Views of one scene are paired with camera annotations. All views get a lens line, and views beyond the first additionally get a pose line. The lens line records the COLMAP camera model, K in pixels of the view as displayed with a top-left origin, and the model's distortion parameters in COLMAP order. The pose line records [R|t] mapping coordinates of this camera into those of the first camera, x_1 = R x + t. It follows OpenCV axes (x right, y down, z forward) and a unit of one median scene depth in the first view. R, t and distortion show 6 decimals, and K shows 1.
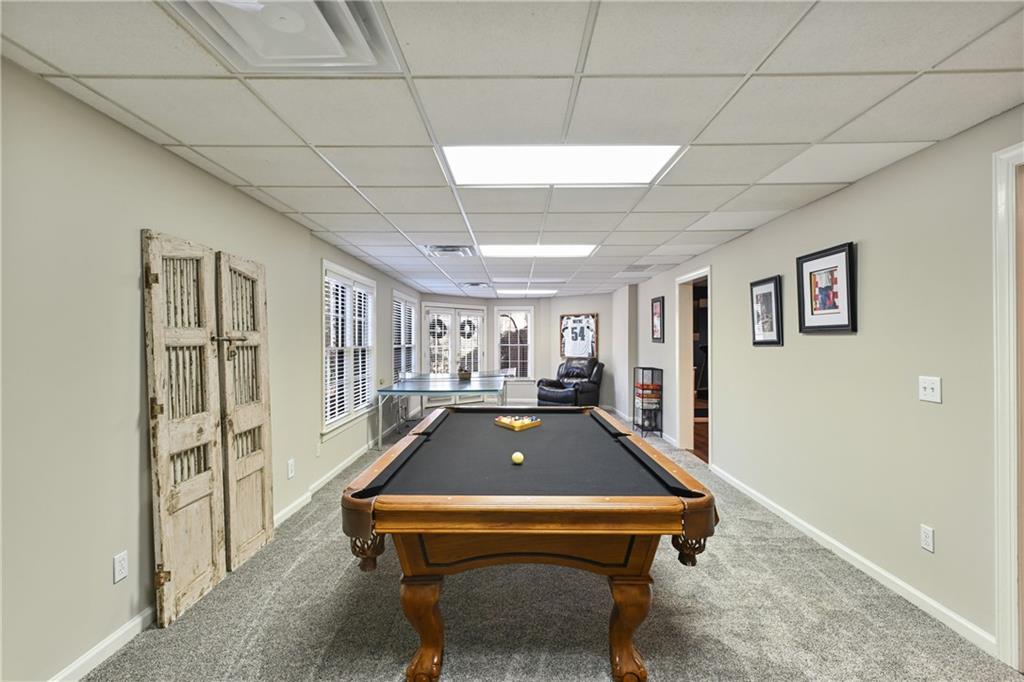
lens RADIAL K [[505.6, 0, 508.1], [0, 505.6, 323.3], [0, 0, 1]] dist [-0.000350, 0.000057]
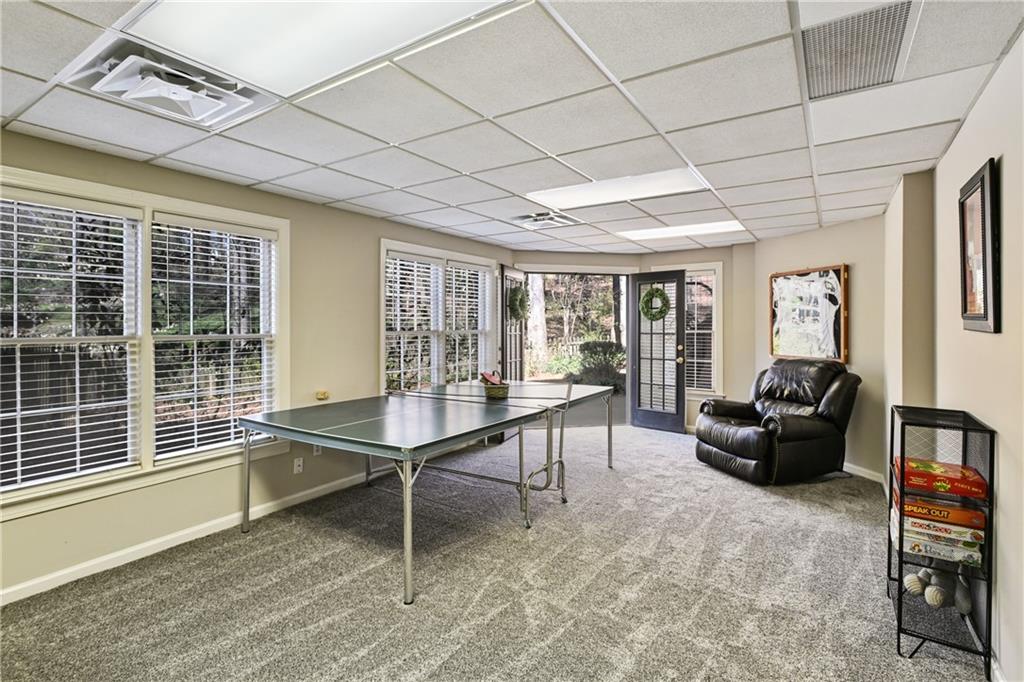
lens RADIAL K [[505.6, 0, 508.1], [0, 505.6, 323.3], [0, 0, 1]] dist [-0.000350, 0.000057]
pose [[0.841600, 0.000388, -0.540102, 0.168628], [0.019231, 0.999344, 0.030685, 0.013572], [0.539759, -0.036211, 0.841040, 0.458172]]
